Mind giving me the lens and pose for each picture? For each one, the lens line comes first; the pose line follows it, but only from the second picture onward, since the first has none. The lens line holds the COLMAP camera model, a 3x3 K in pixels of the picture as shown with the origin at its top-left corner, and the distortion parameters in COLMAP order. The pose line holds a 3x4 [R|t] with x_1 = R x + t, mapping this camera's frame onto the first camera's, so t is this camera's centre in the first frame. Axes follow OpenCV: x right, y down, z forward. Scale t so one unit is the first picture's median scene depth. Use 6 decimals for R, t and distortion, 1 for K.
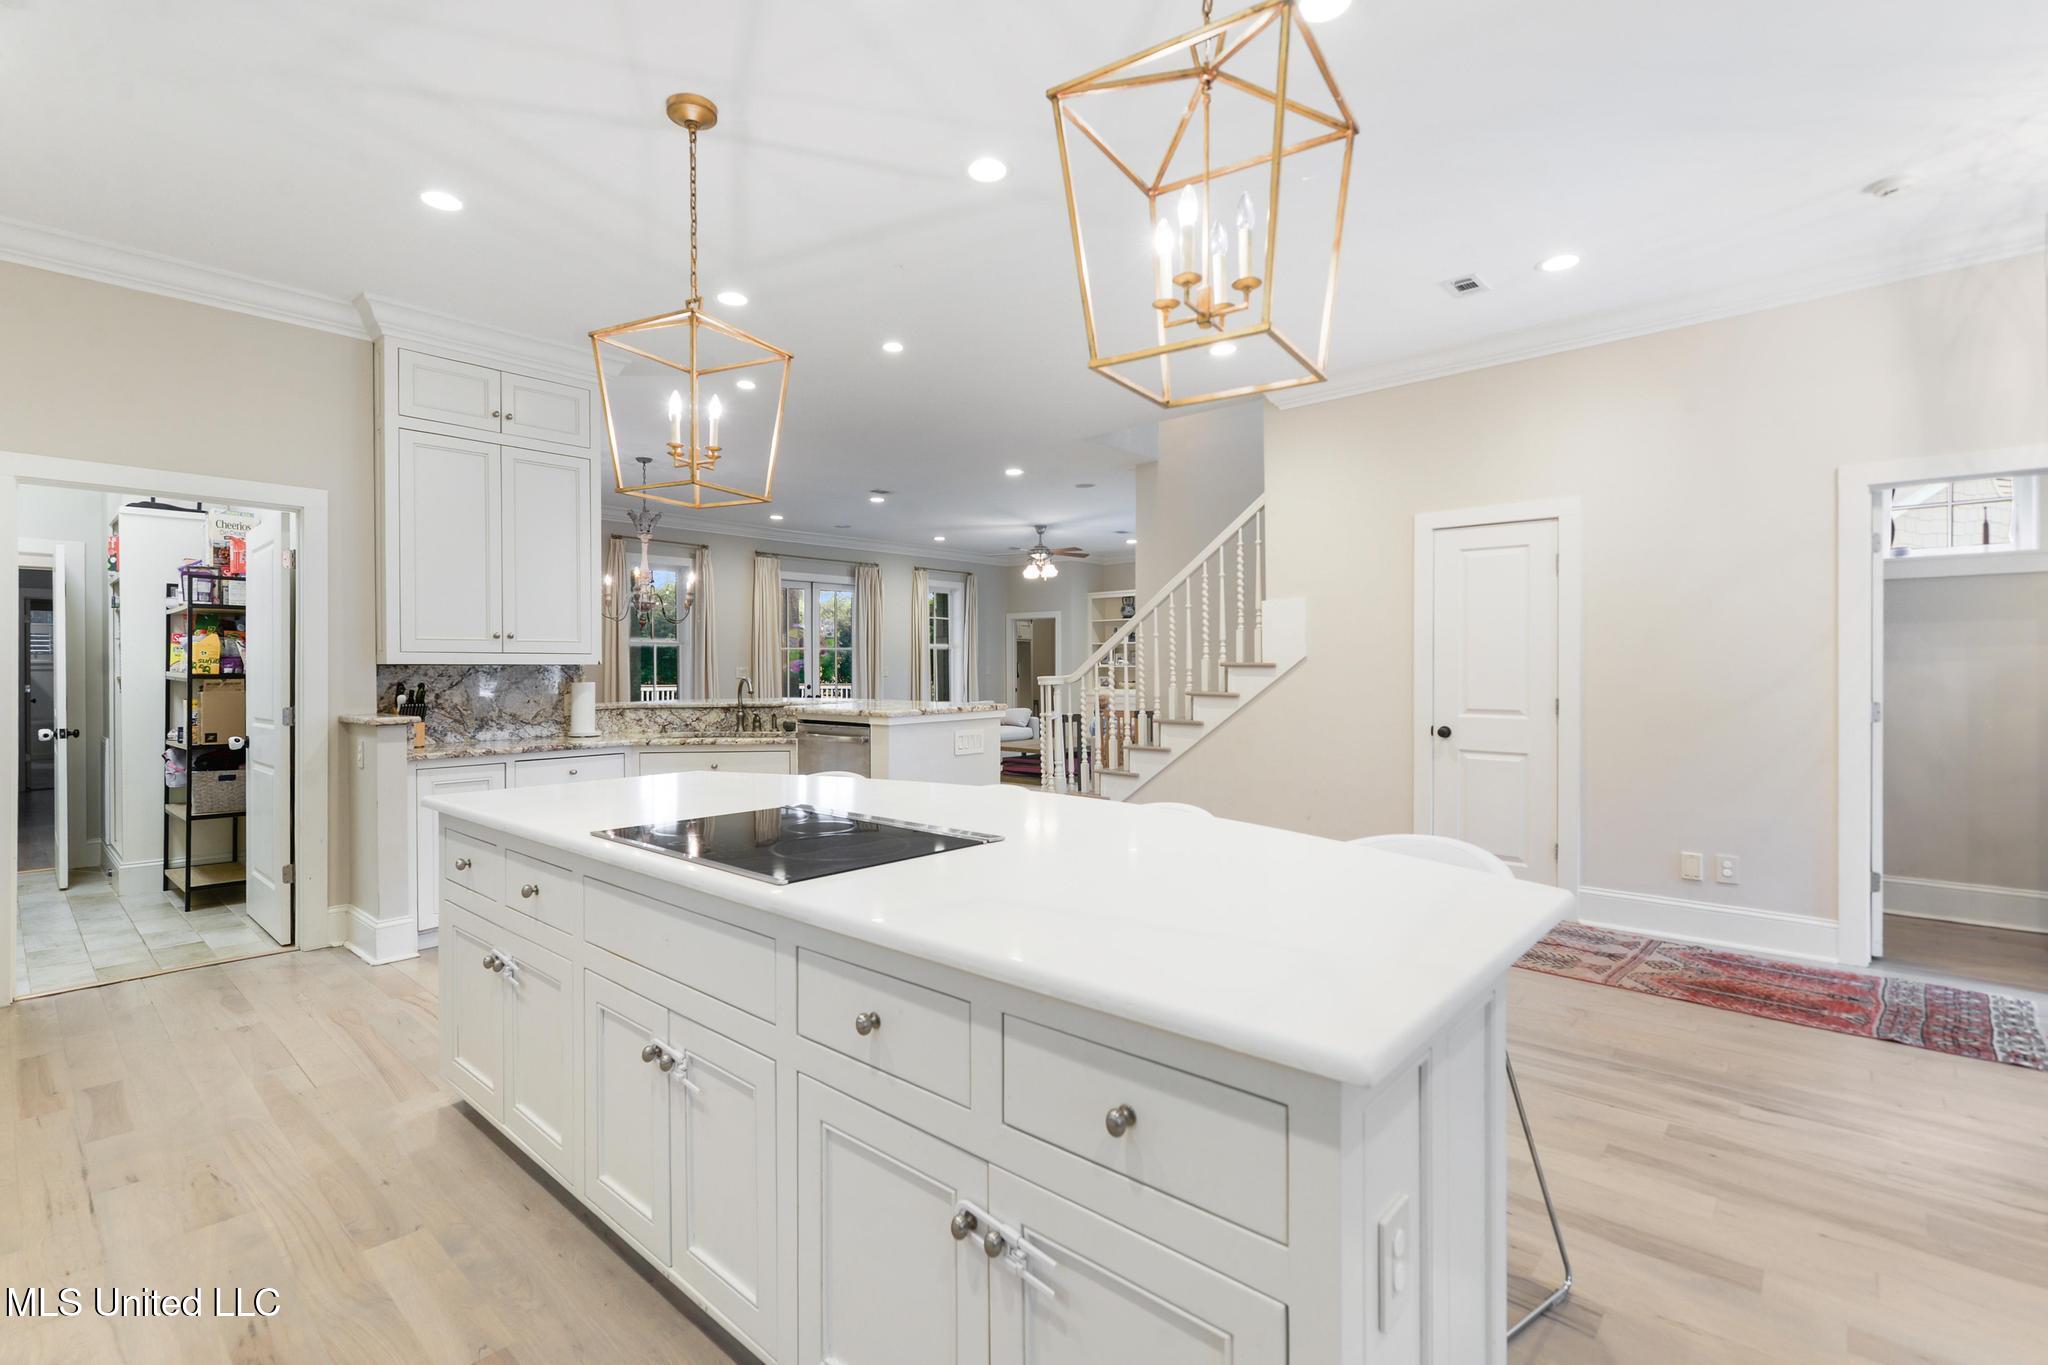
lens RADIAL K [[928.1, 0, 1026.4], [0, 928.1, 669.8], [0, 0, 1]] dist [-0.000359, -0.000402]
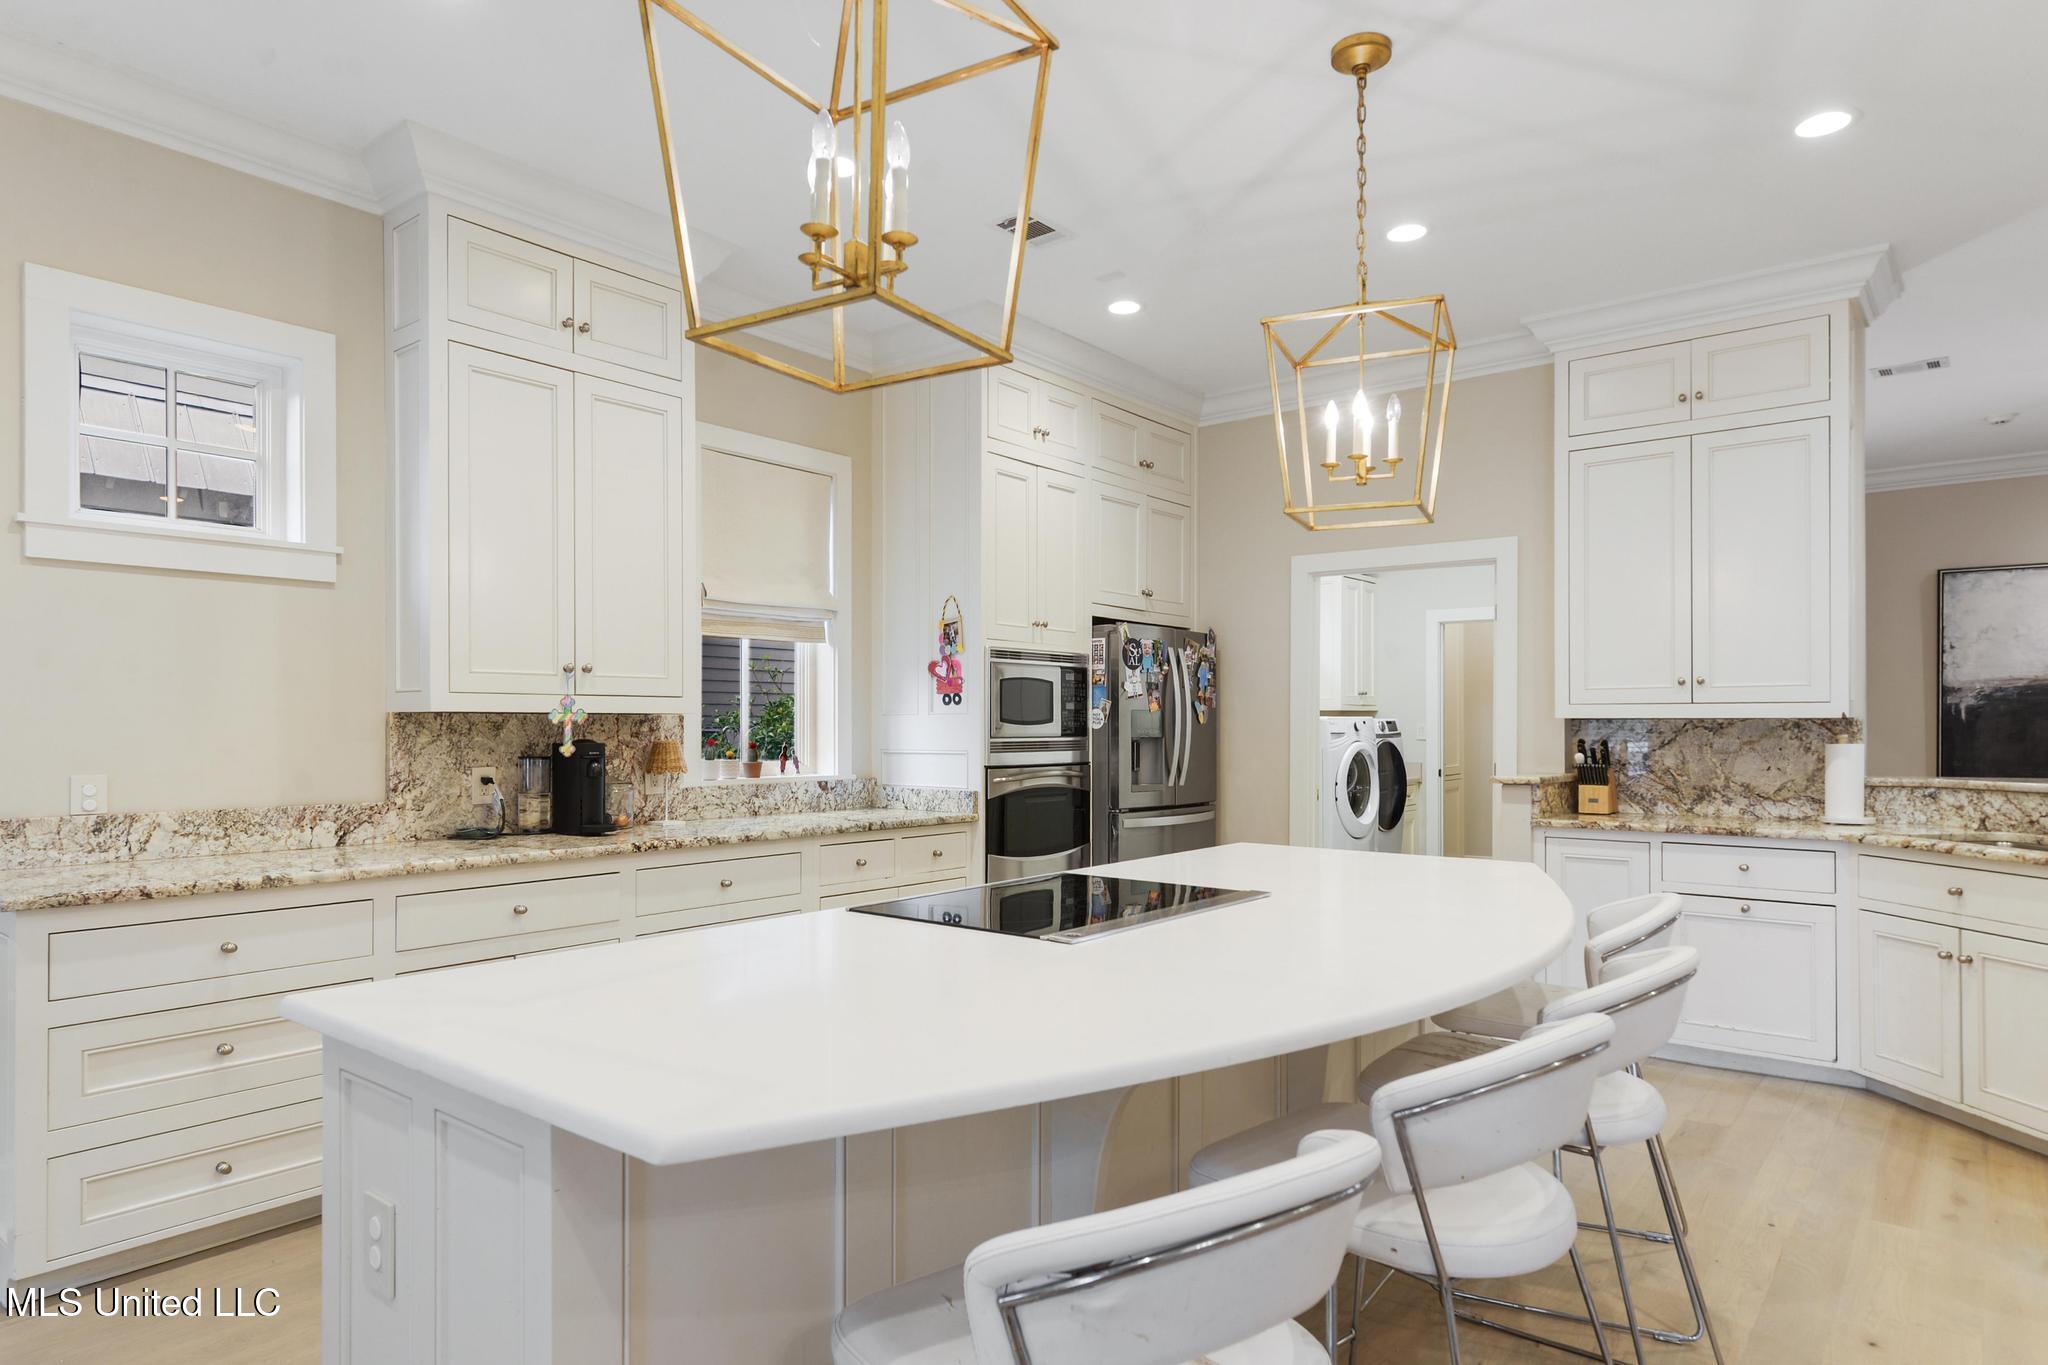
lens RADIAL K [[1209.0, 0, 987.4], [0, 1209.0, 726.8], [0, 0, 1]] dist [0.002250, 0.000620]
pose [[0.027003, 0.005413, -0.999621, 0.391094], [-0.002807, 0.999982, 0.005339, -0.002221], [0.999631, 0.002662, 0.027017, 0.348195]]
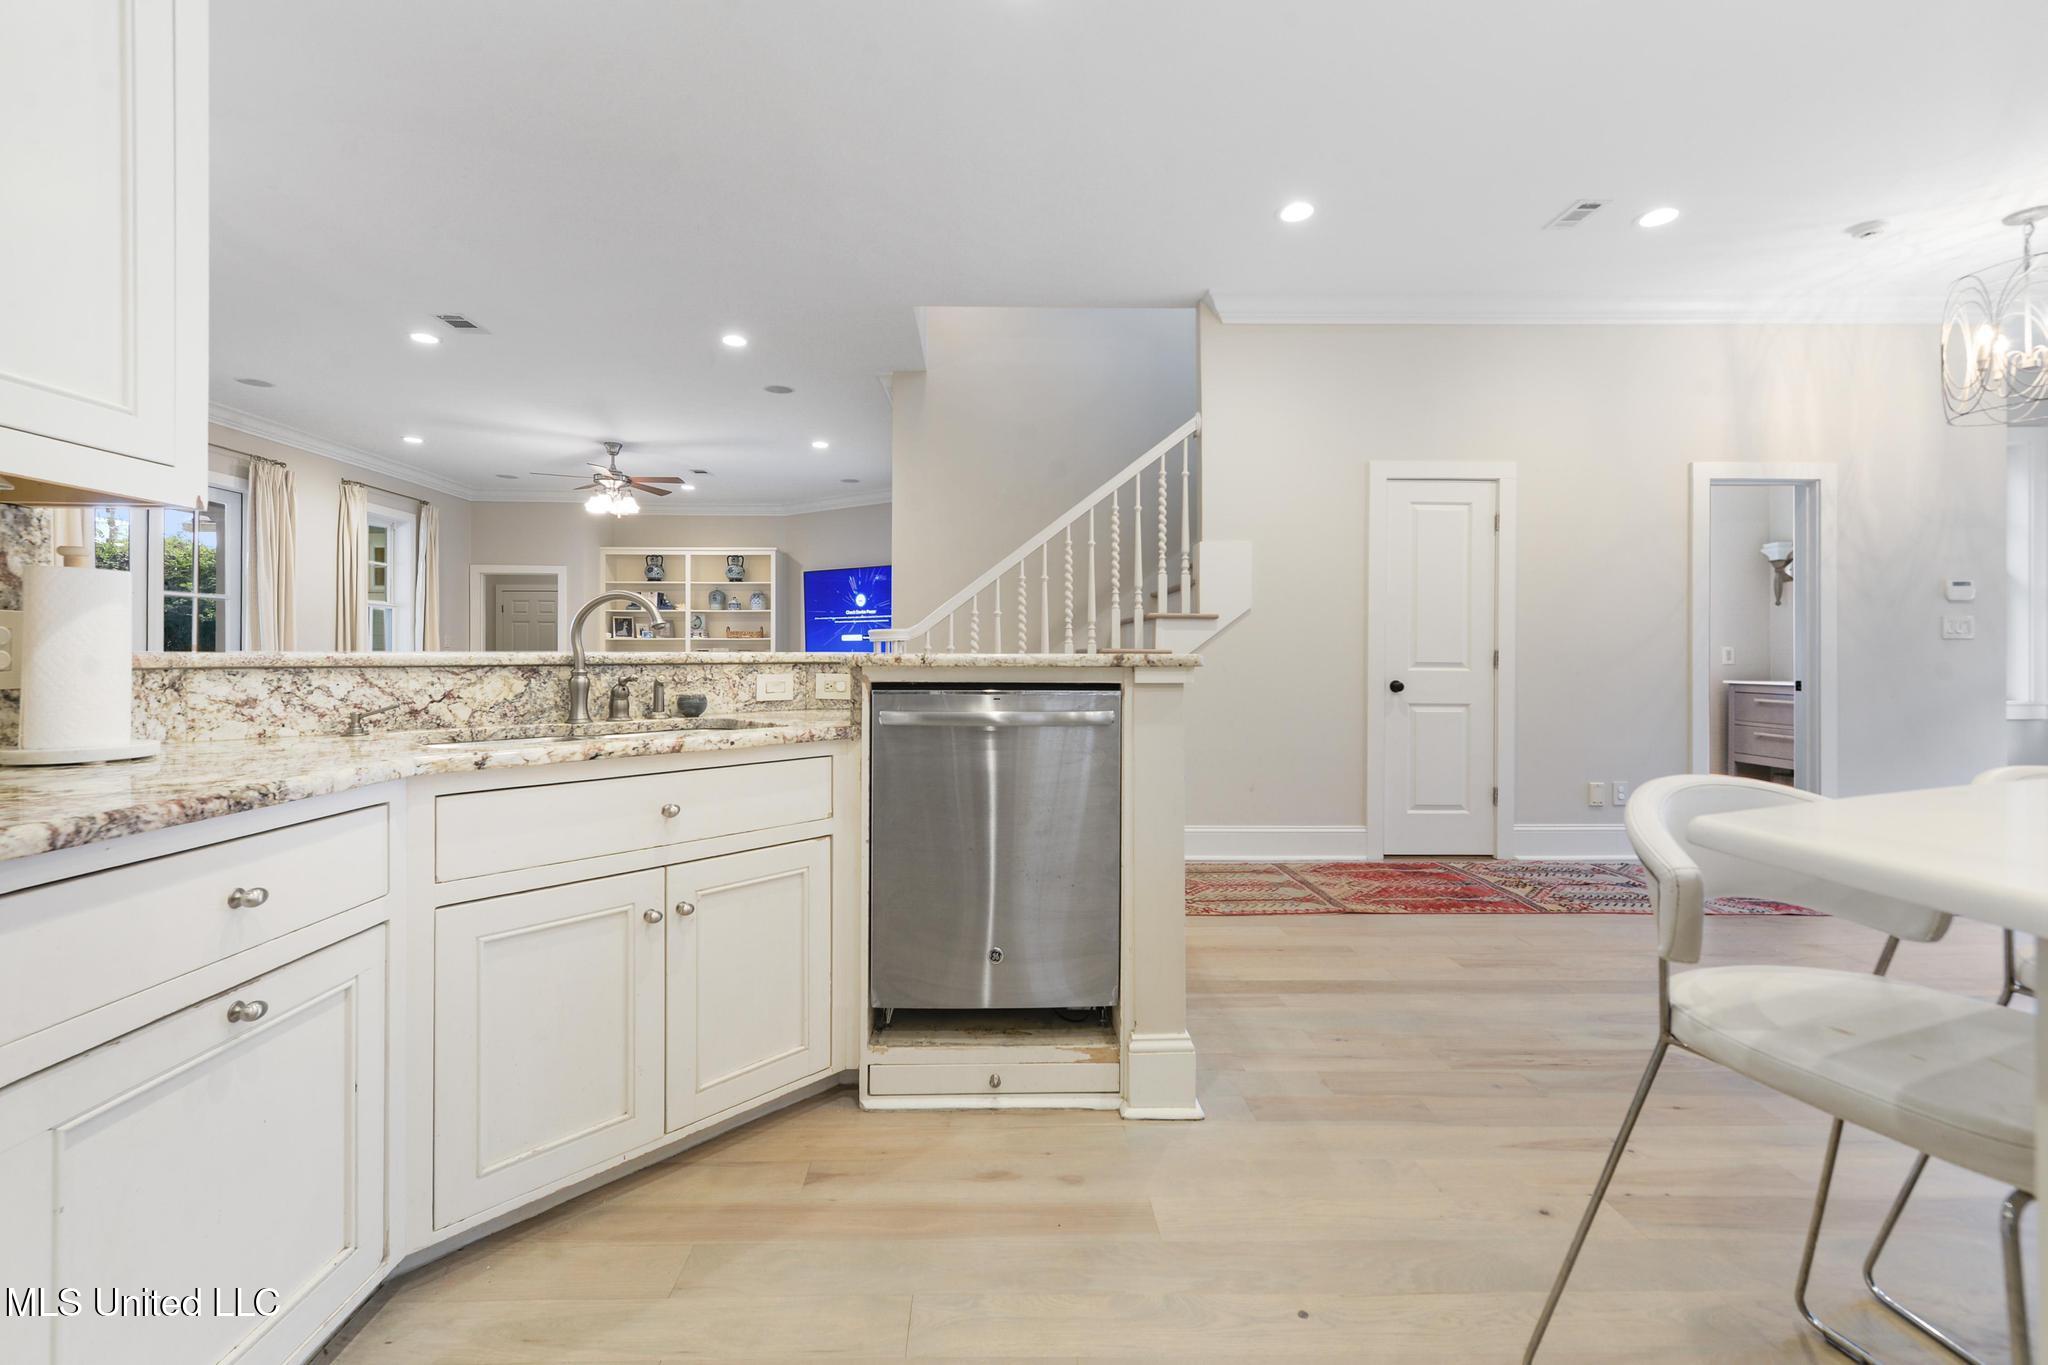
lens RADIAL K [[834.0, 0, 1018.0], [0, 834.0, 652.3], [0, 0, 1]] dist [0.009121, -0.000394]
pose [[0.733254, 0.008241, 0.679905, -0.441325], [-0.002710, 0.999954, -0.009199, 0.039906], [-0.679950, 0.004903, 0.733242, 0.617709]]
